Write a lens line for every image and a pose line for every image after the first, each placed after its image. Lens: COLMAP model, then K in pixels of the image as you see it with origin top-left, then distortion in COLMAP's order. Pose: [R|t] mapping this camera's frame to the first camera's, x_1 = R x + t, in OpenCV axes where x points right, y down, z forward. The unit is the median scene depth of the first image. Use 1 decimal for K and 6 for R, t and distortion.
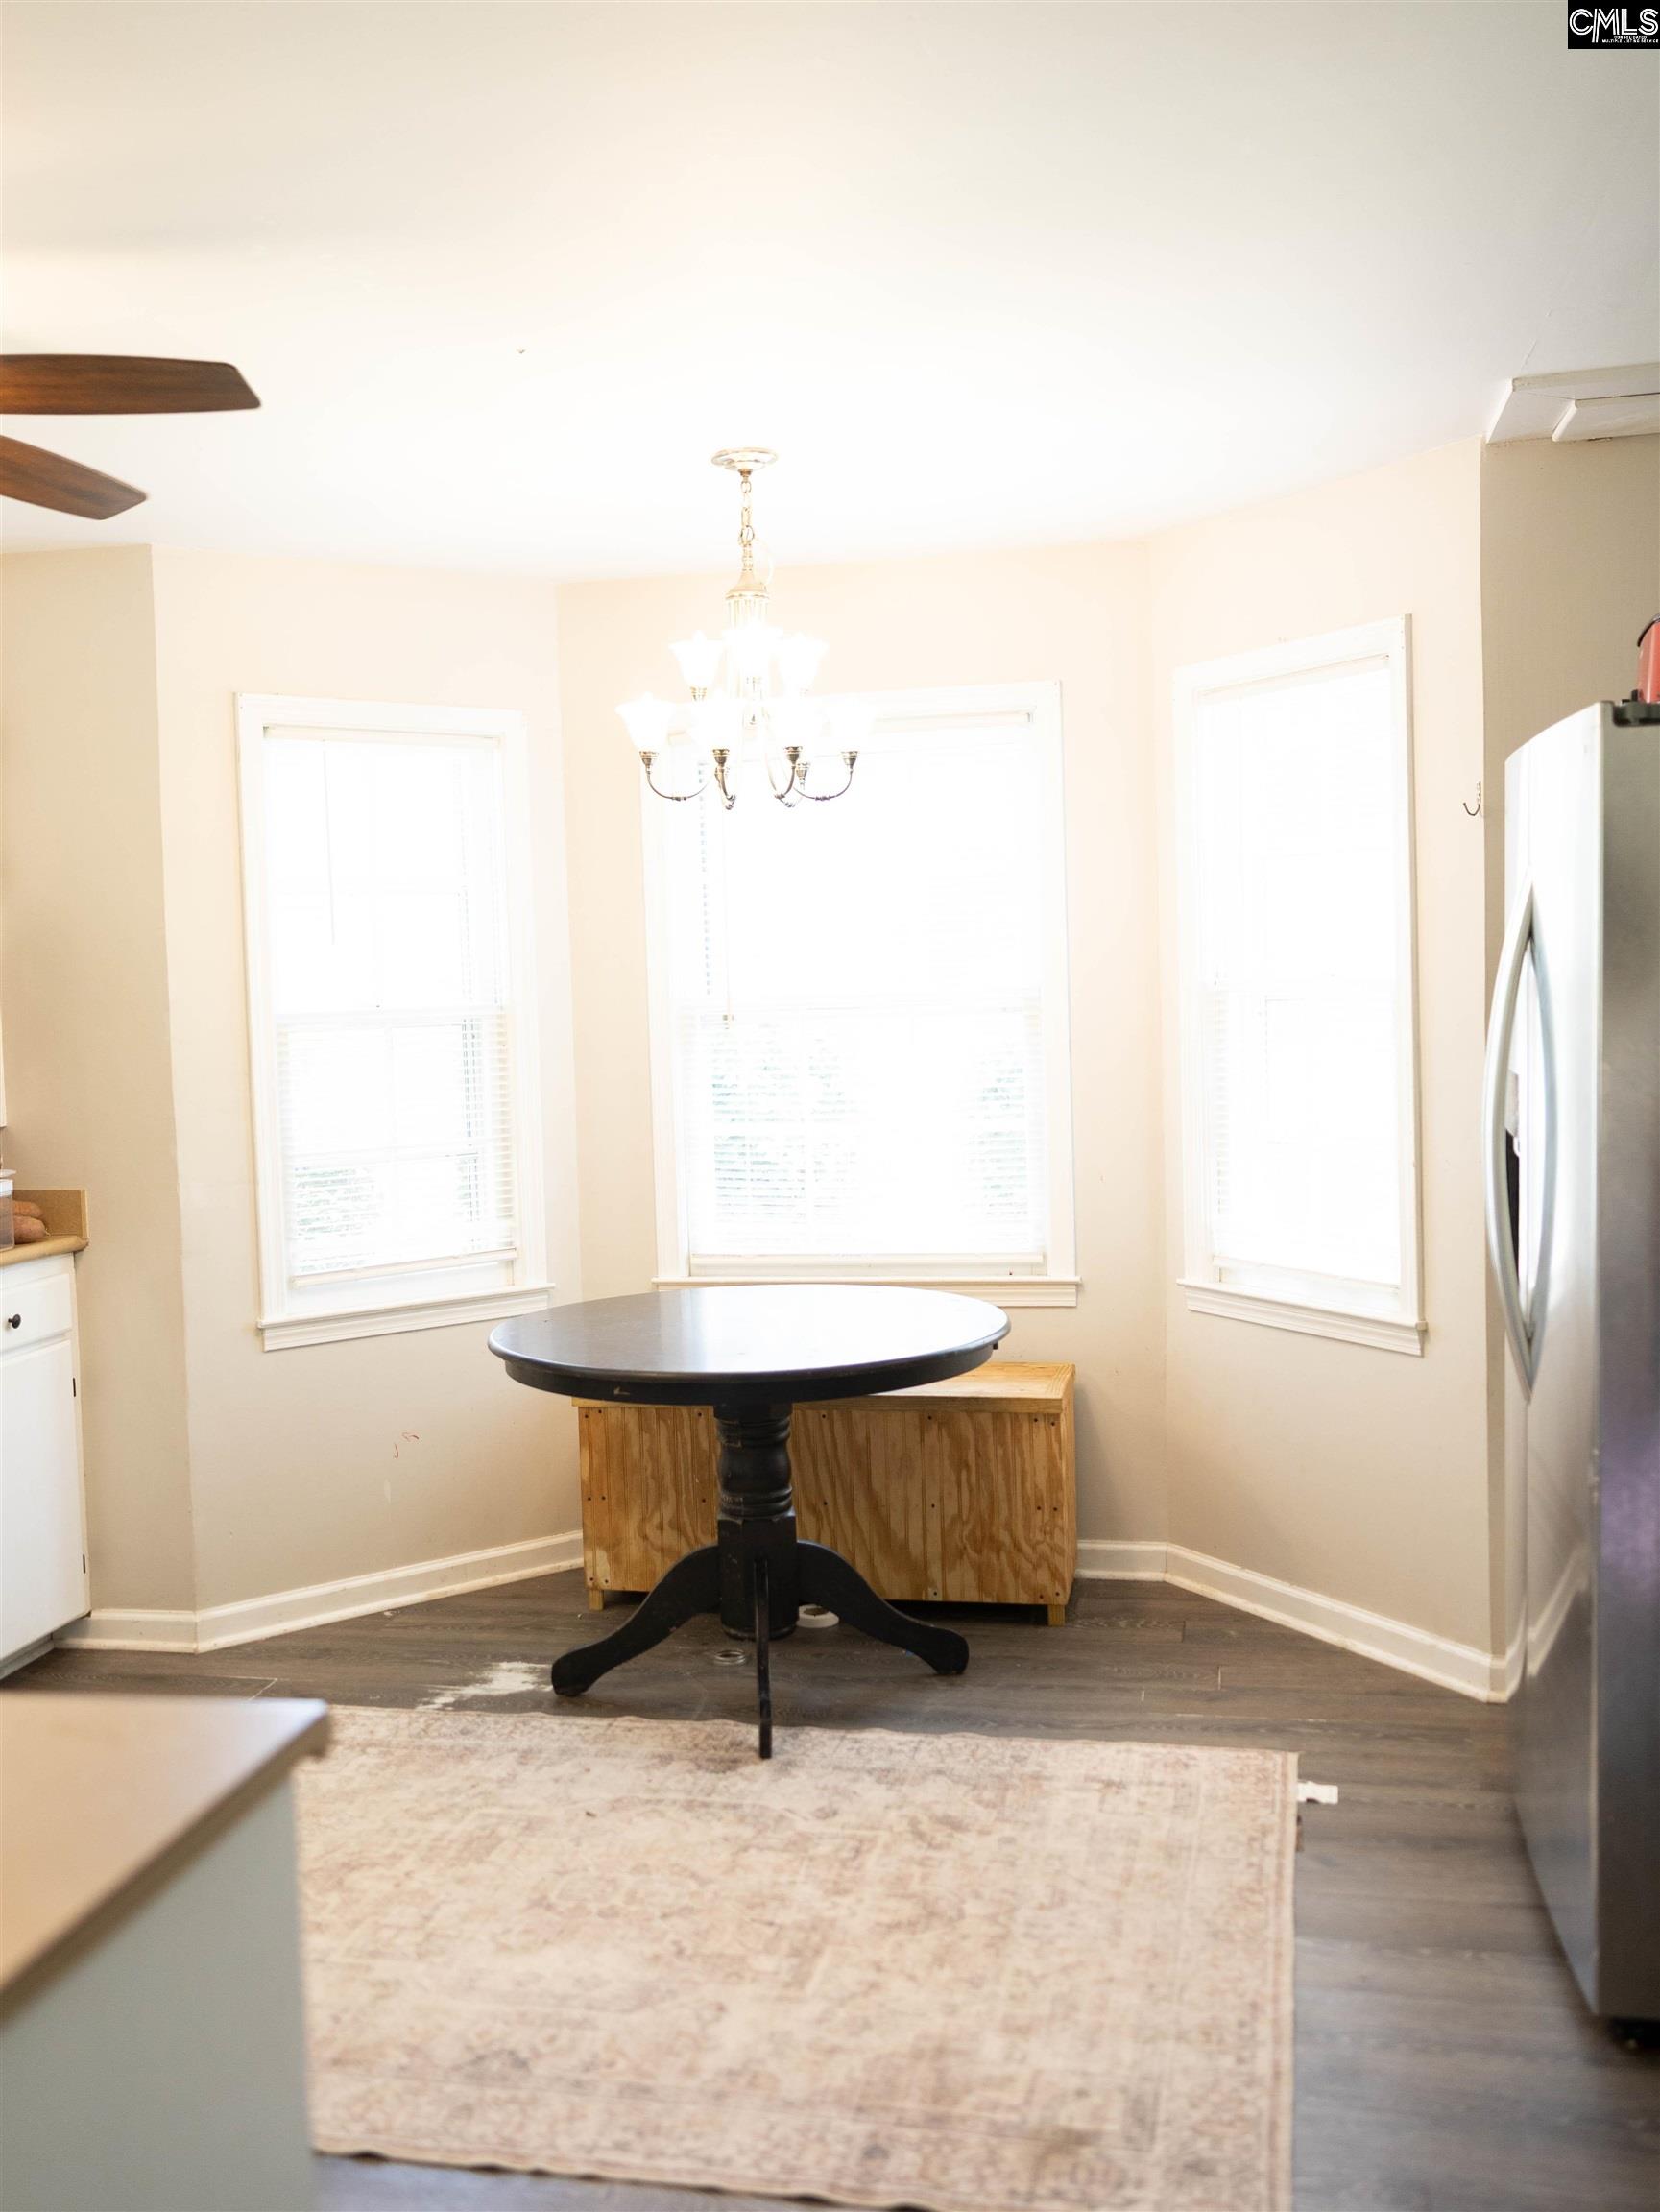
lens RADIAL K [[1858.3, 0, 830.0], [0, 1858.3, 1106.0], [0, 0, 1]] dist [-0.001403, -0.001883]
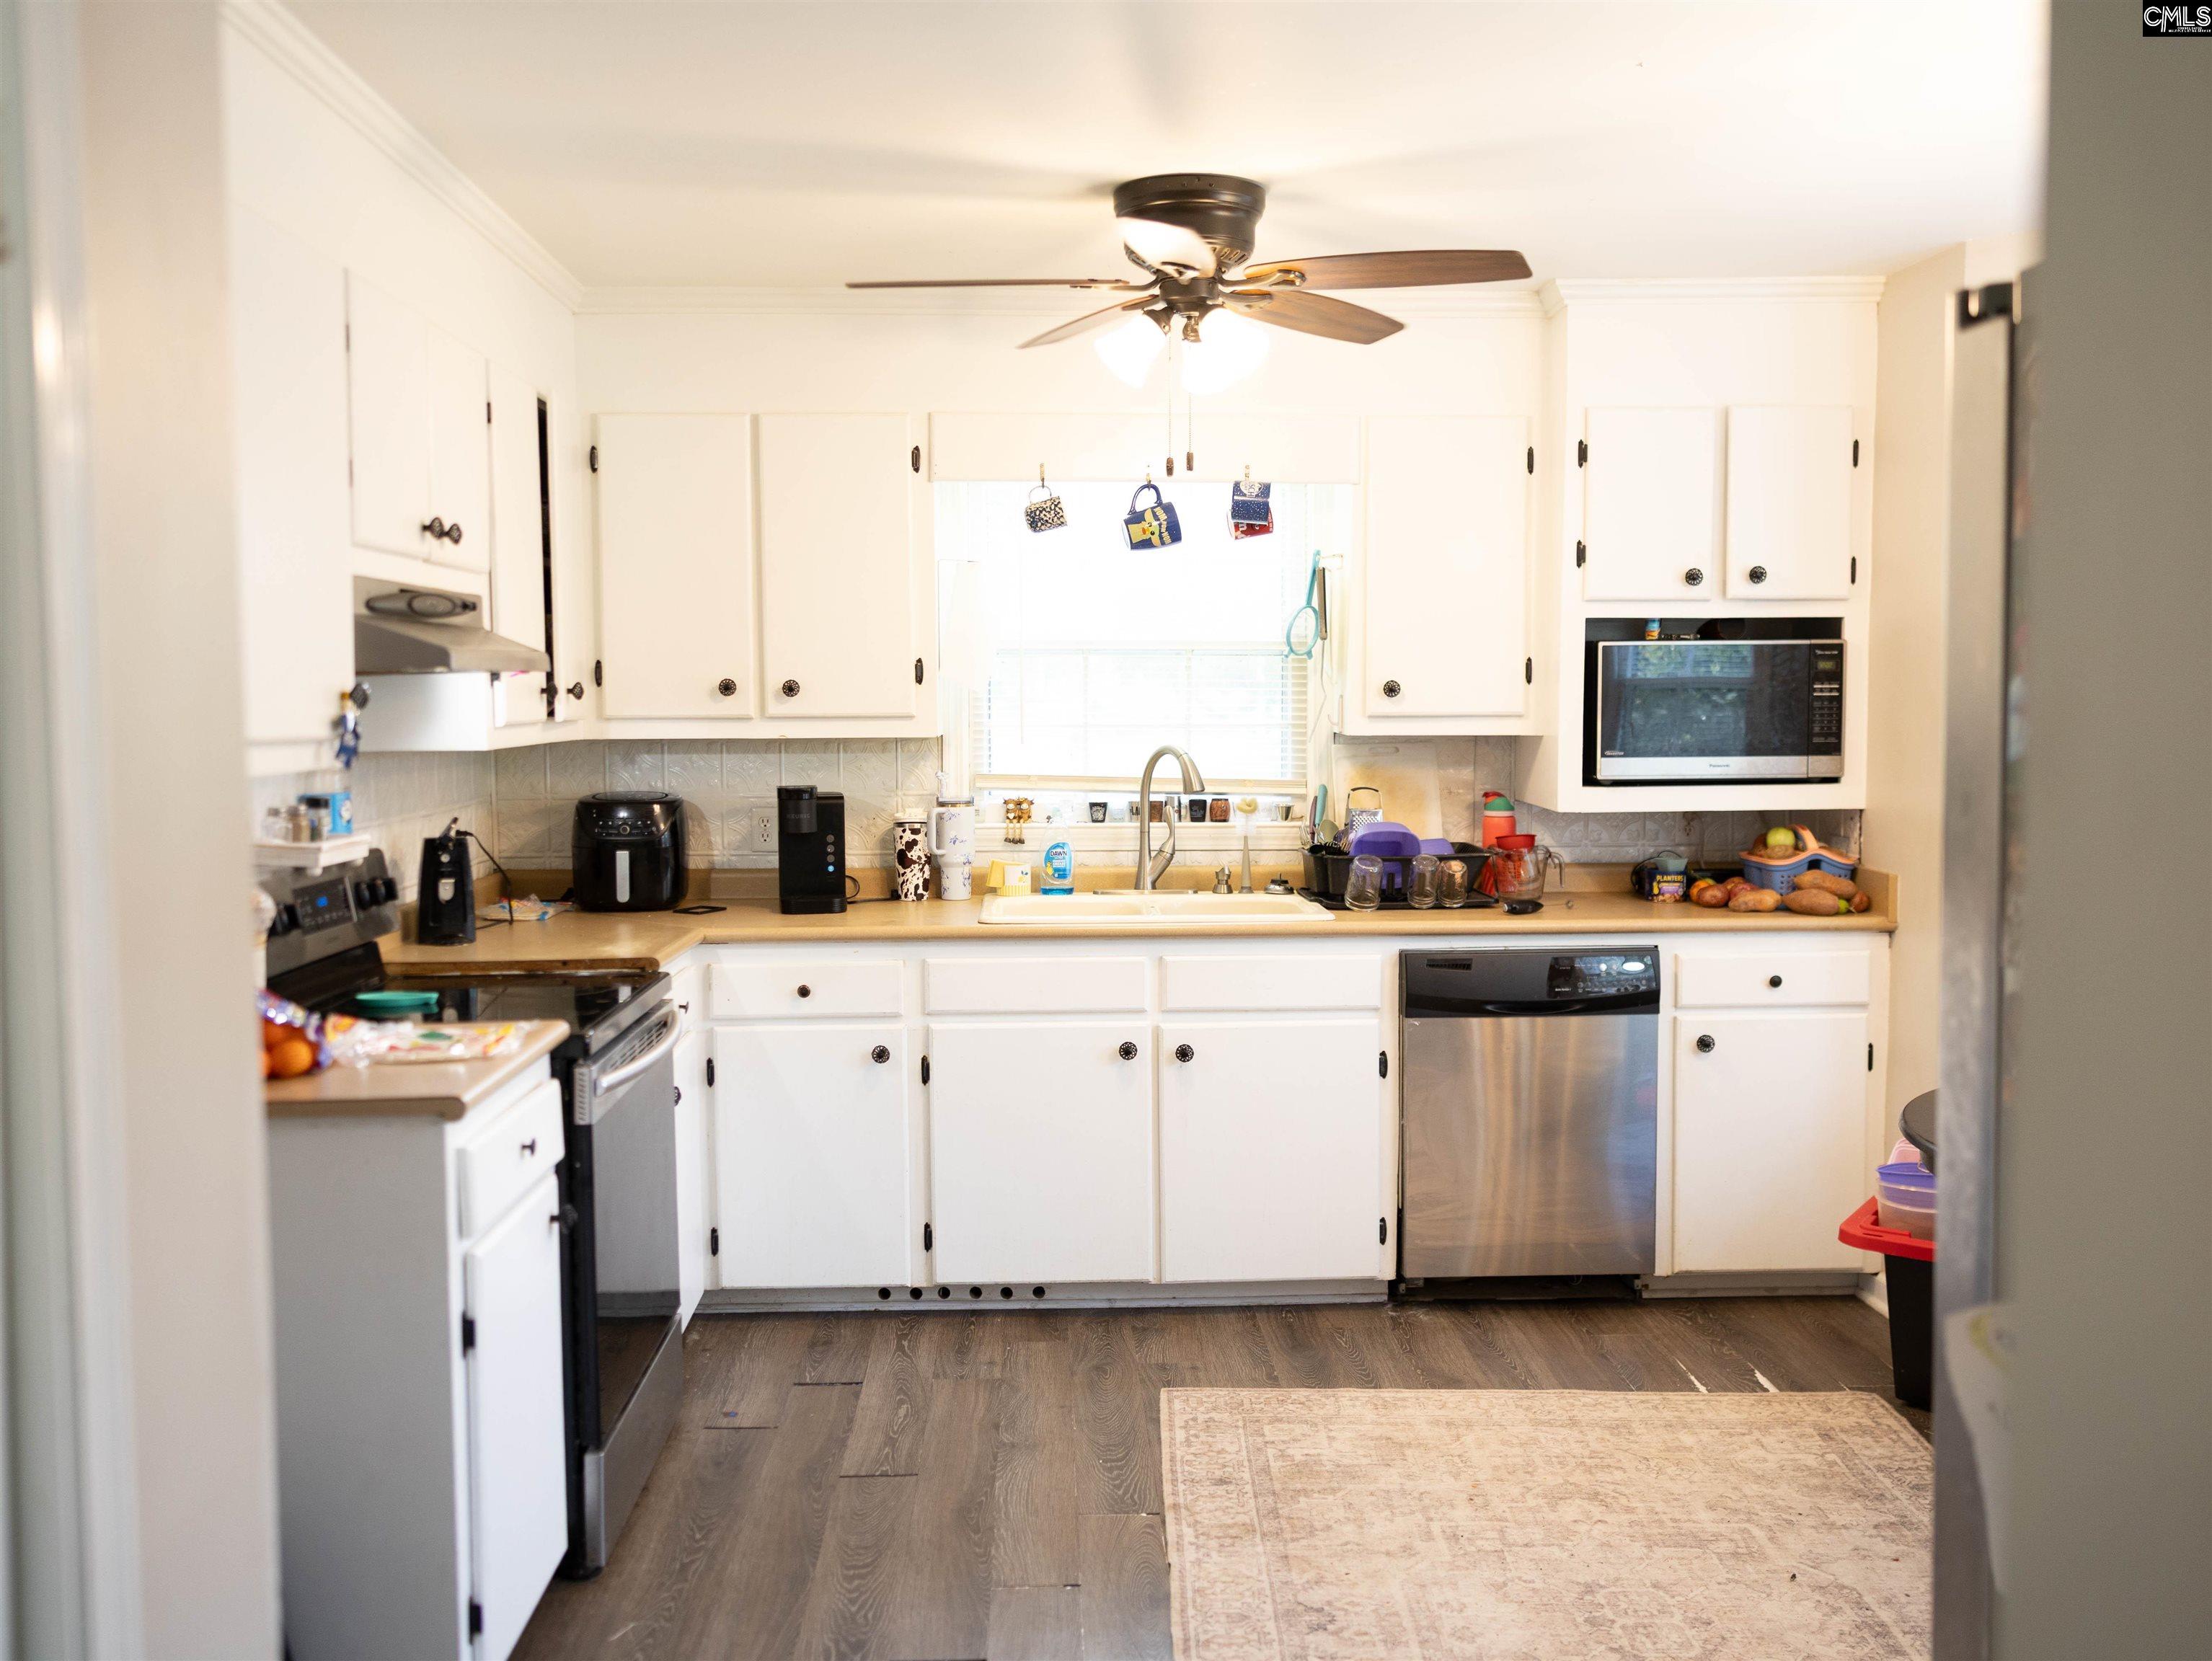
lens RADIAL K [[1776.9, 0, 1106.0], [0, 1776.9, 830.5], [0, 0, 1]] dist [0.001971, 0.000657]
pose [[0.238328, 0.089276, -0.967073, 0.632290], [-0.042009, 0.995782, 0.081574, -0.058875], [0.970276, 0.021184, 0.241073, 0.430605]]
